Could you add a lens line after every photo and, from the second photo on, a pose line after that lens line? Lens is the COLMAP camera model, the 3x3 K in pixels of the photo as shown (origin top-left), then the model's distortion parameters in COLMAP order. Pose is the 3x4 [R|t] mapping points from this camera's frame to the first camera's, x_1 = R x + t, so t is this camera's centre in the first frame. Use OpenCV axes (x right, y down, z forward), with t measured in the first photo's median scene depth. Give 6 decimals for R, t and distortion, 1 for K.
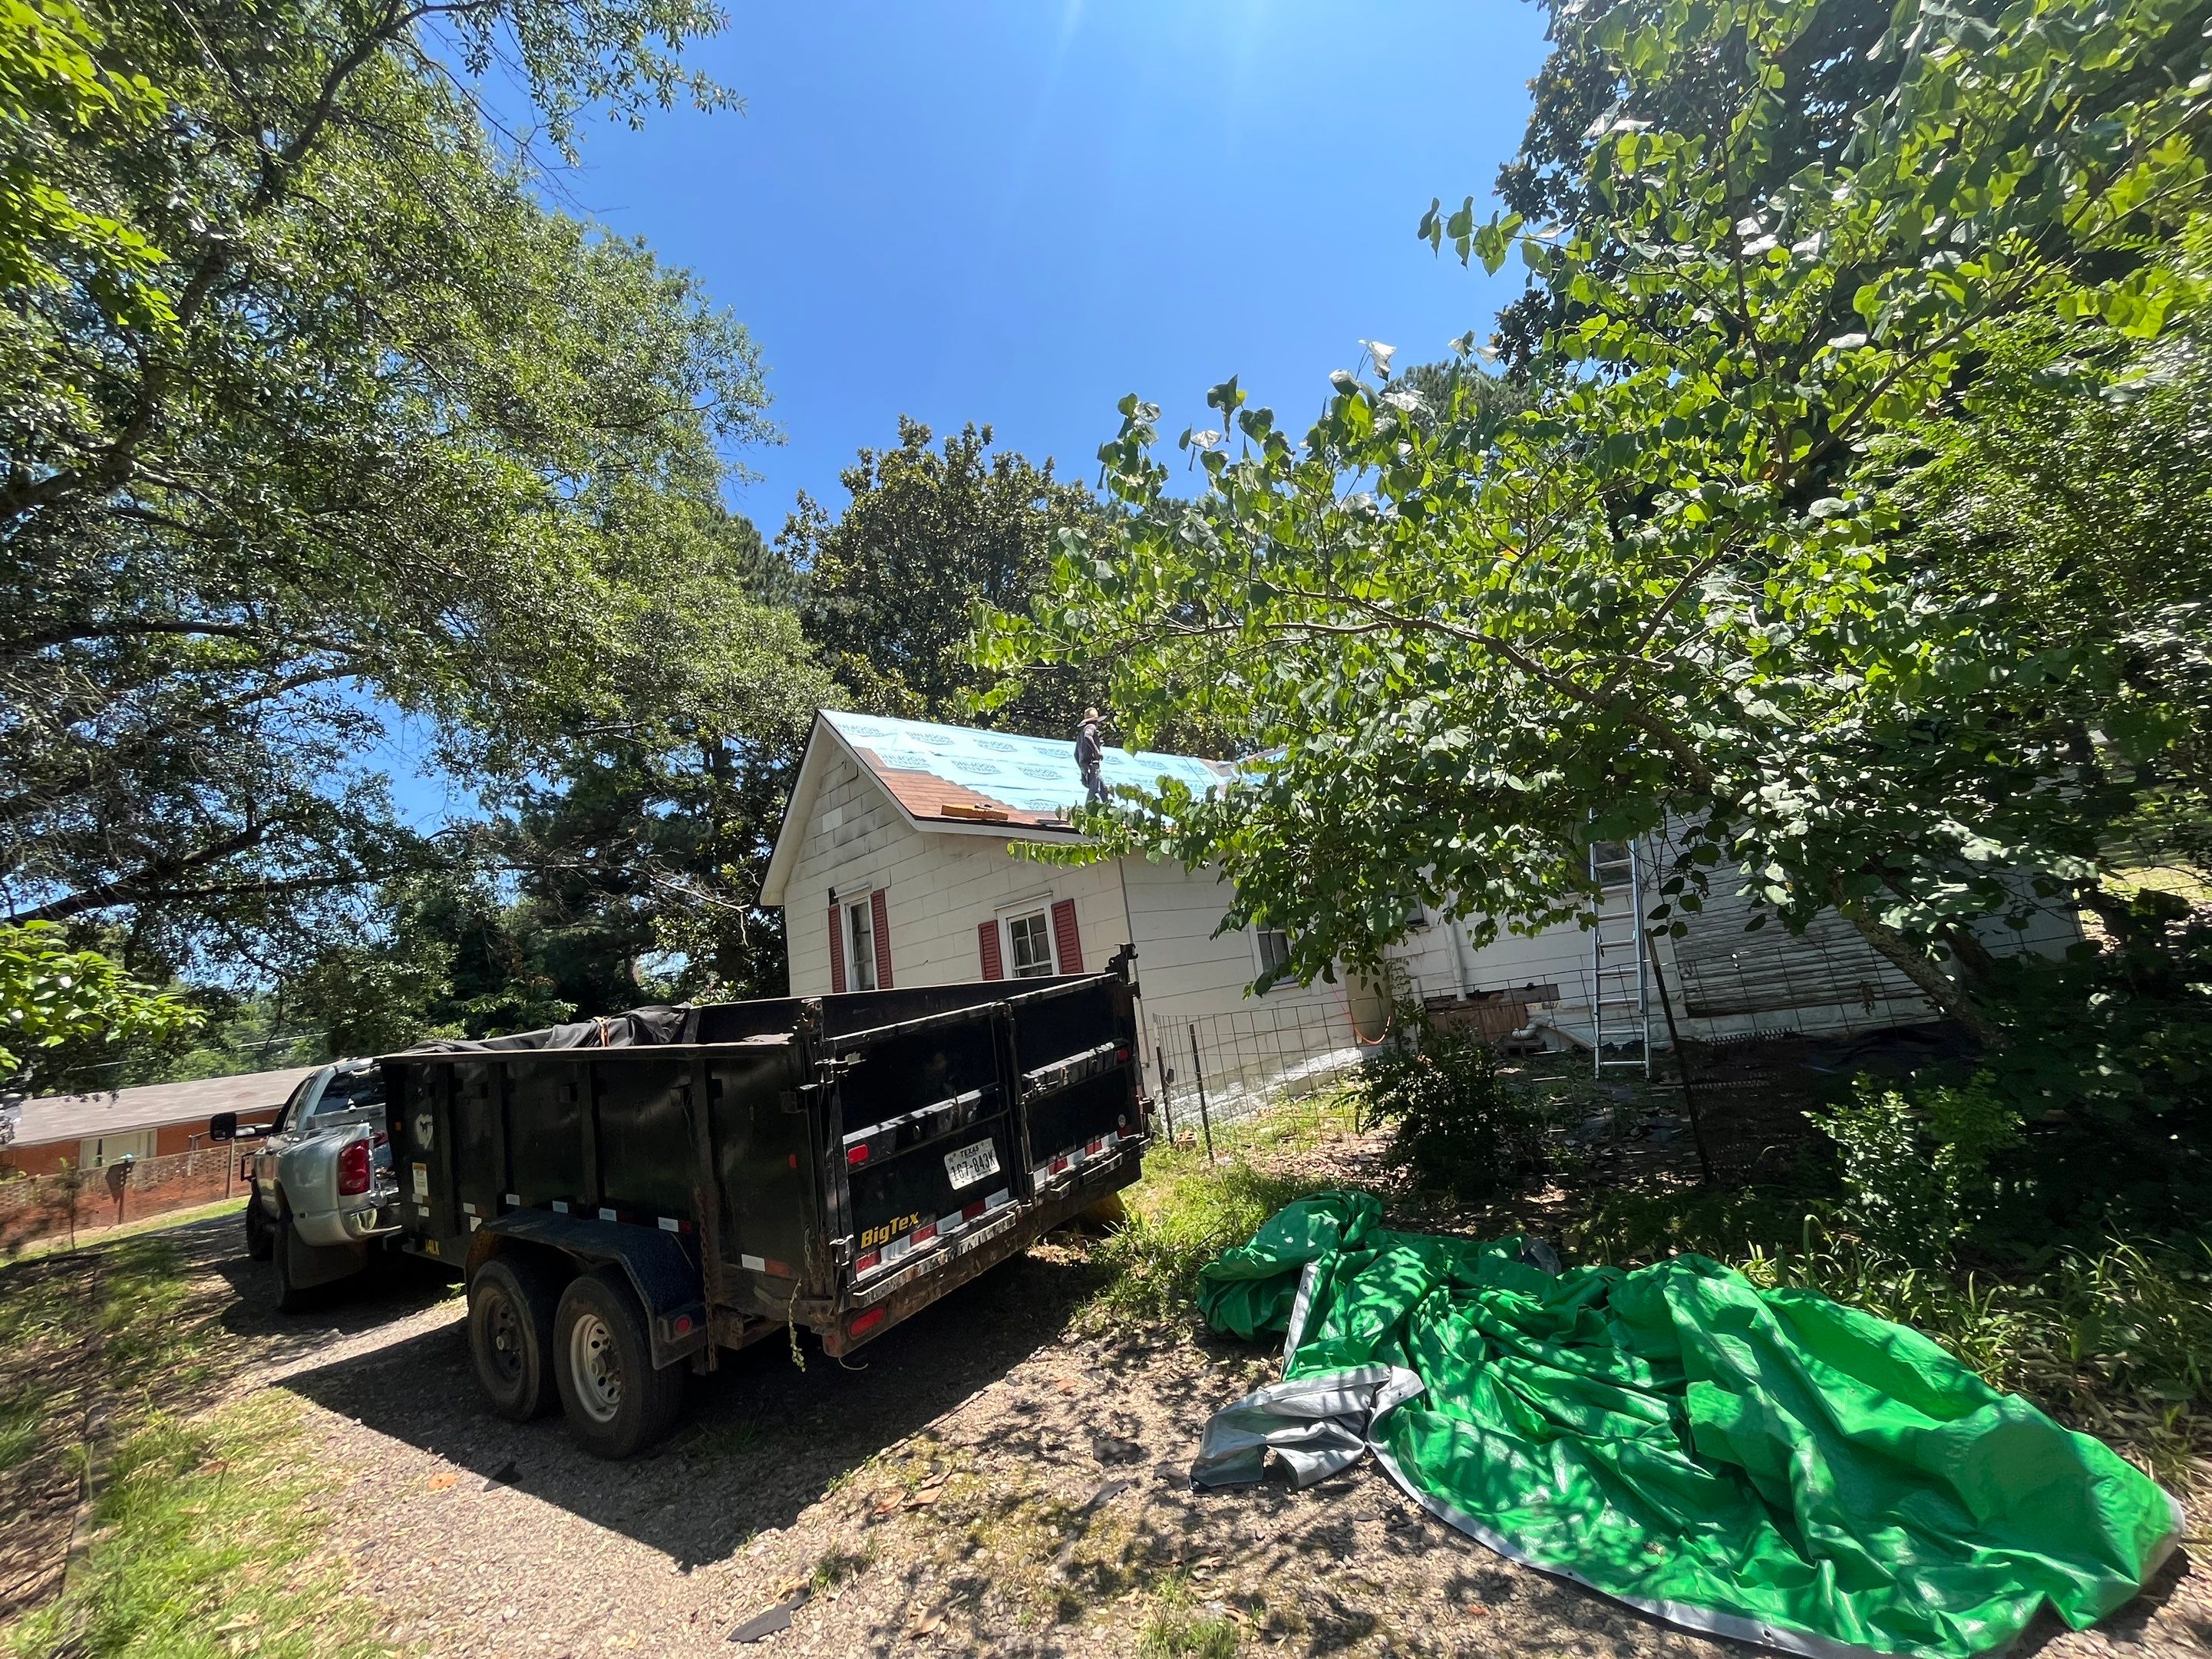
lens RADIAL K [[887.1, 0, 1106.0], [0, 887.1, 829.5], [0, 0, 1]] dist [0.001801, 0.000086]
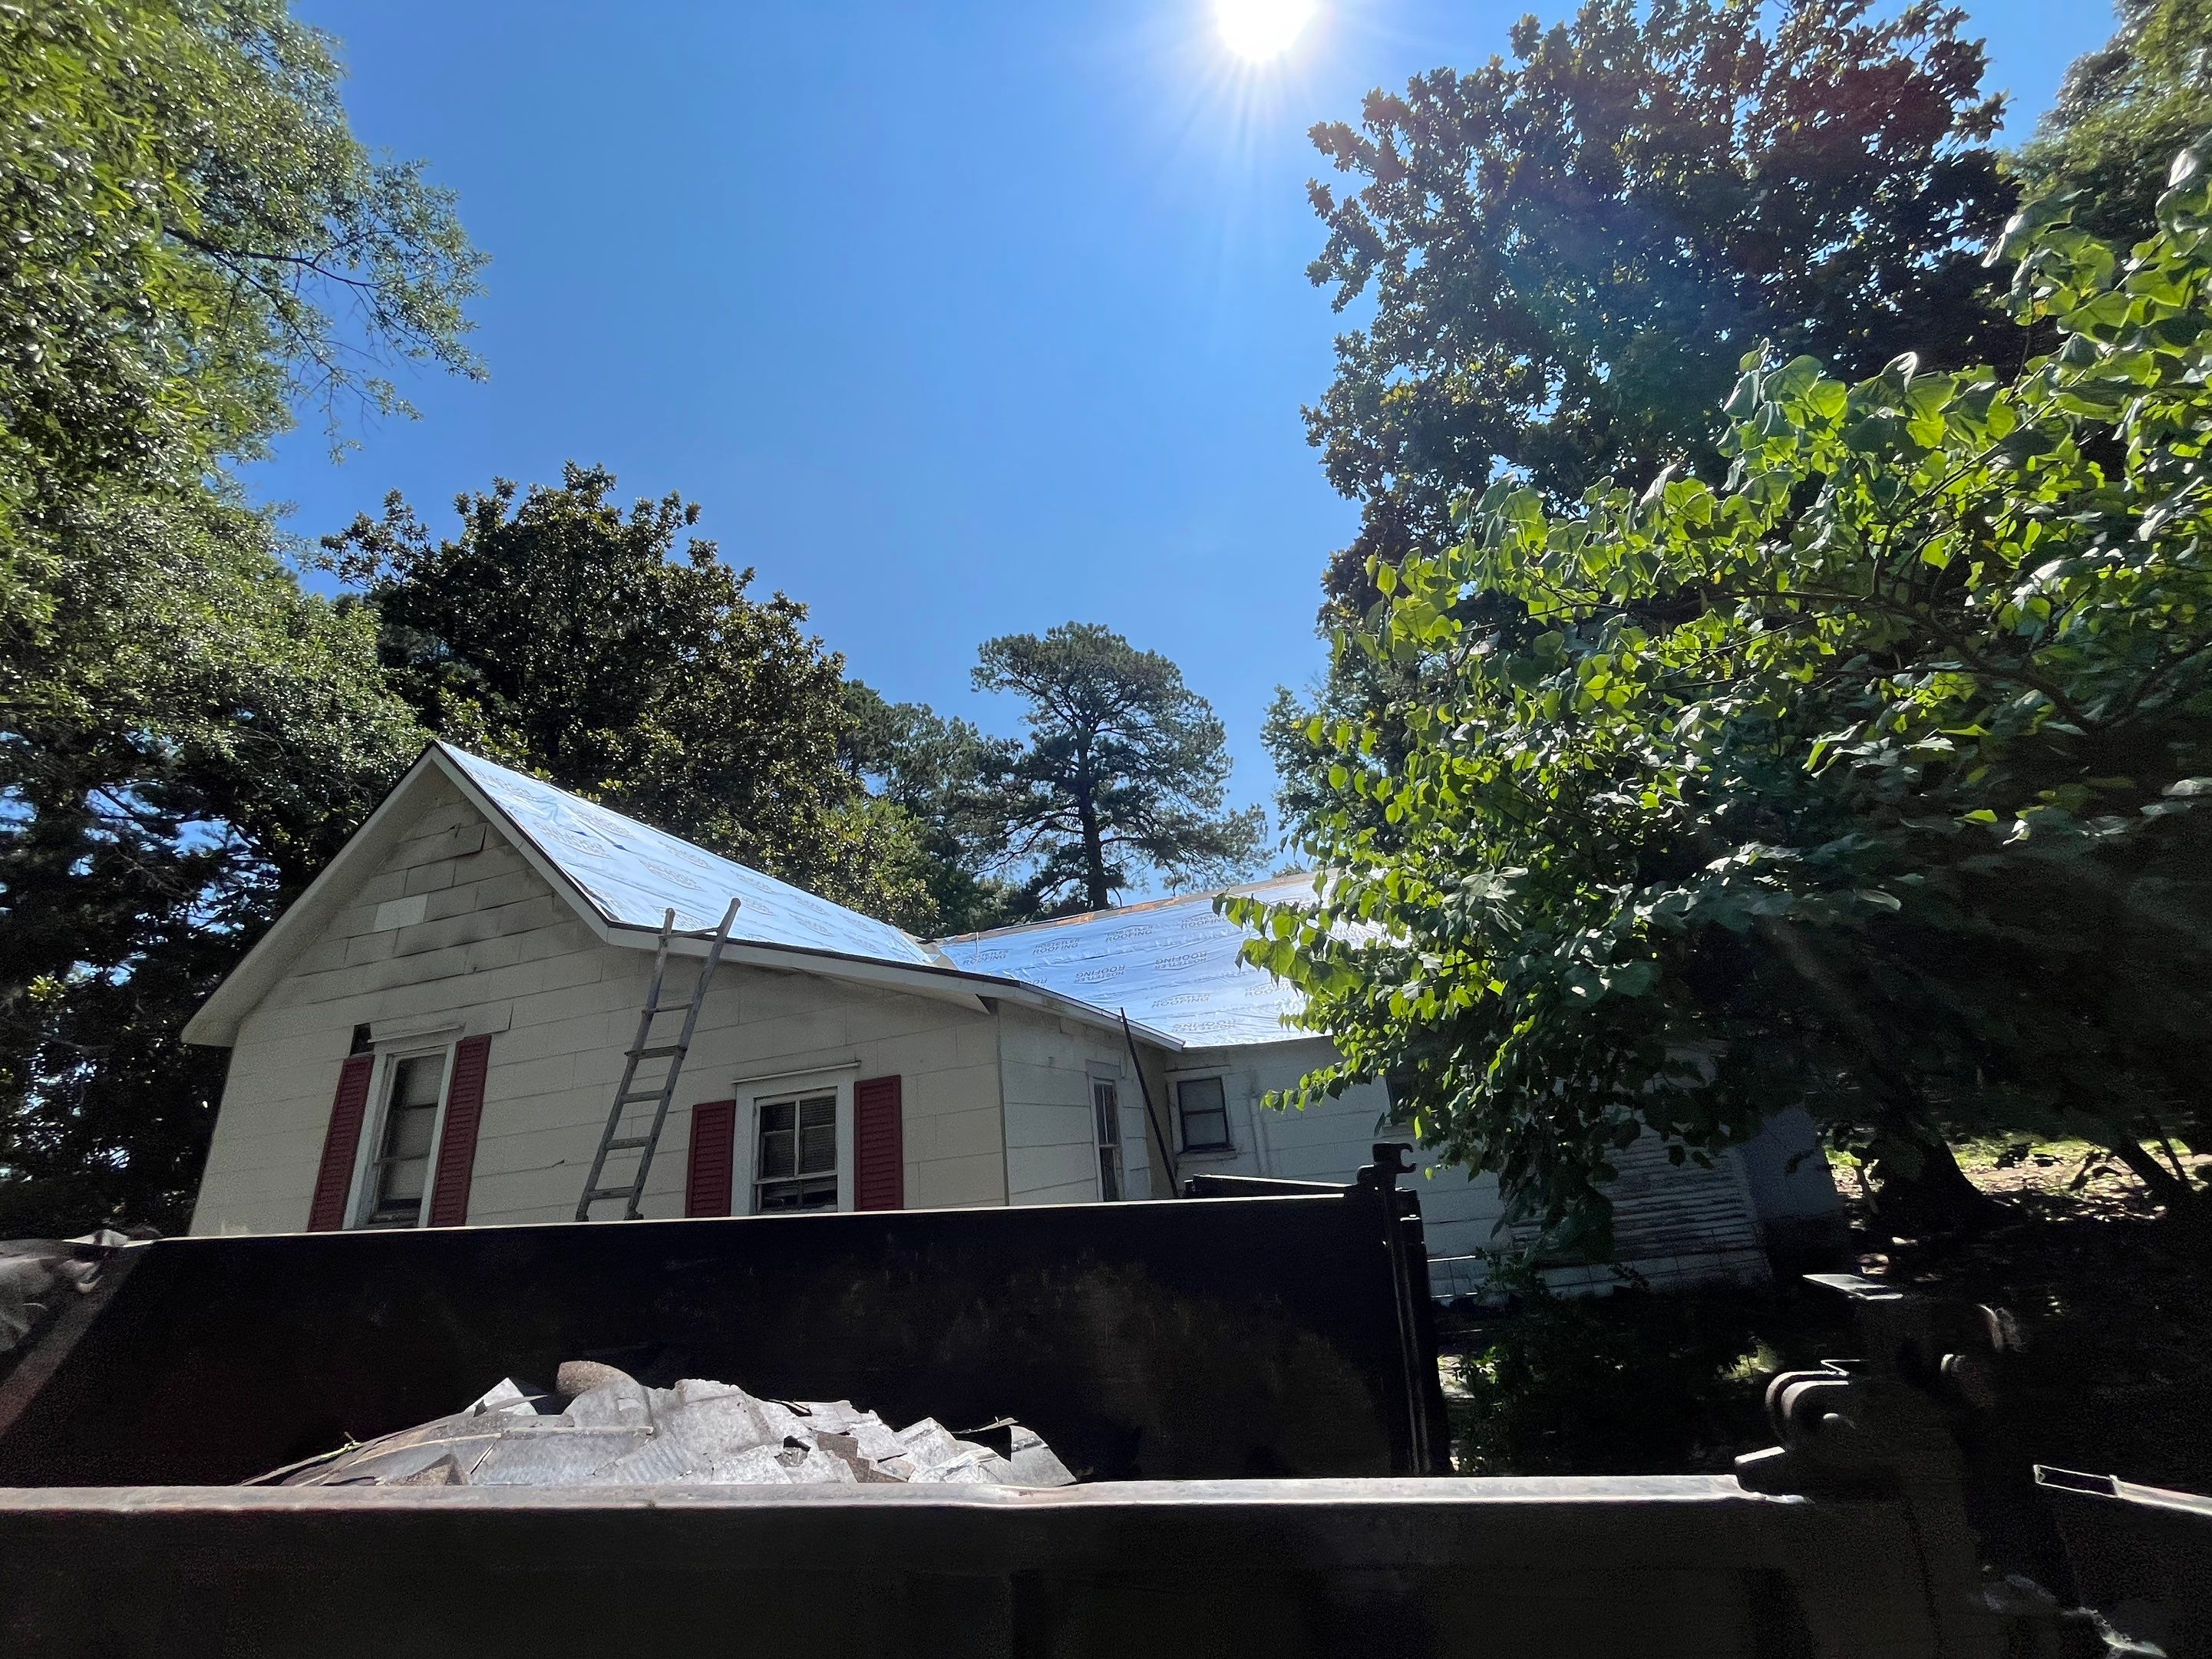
lens RADIAL K [[890.3, 0, 1104.6], [0, 890.3, 833.9], [0, 0, 1]] dist [0.001959, 0.000177]
pose [[0.874183, 0.215065, 0.435375, -0.190541], [-0.109513, 0.960794, -0.254720, 0.046853], [-0.473087, 0.174993, 0.863462, 0.265203]]
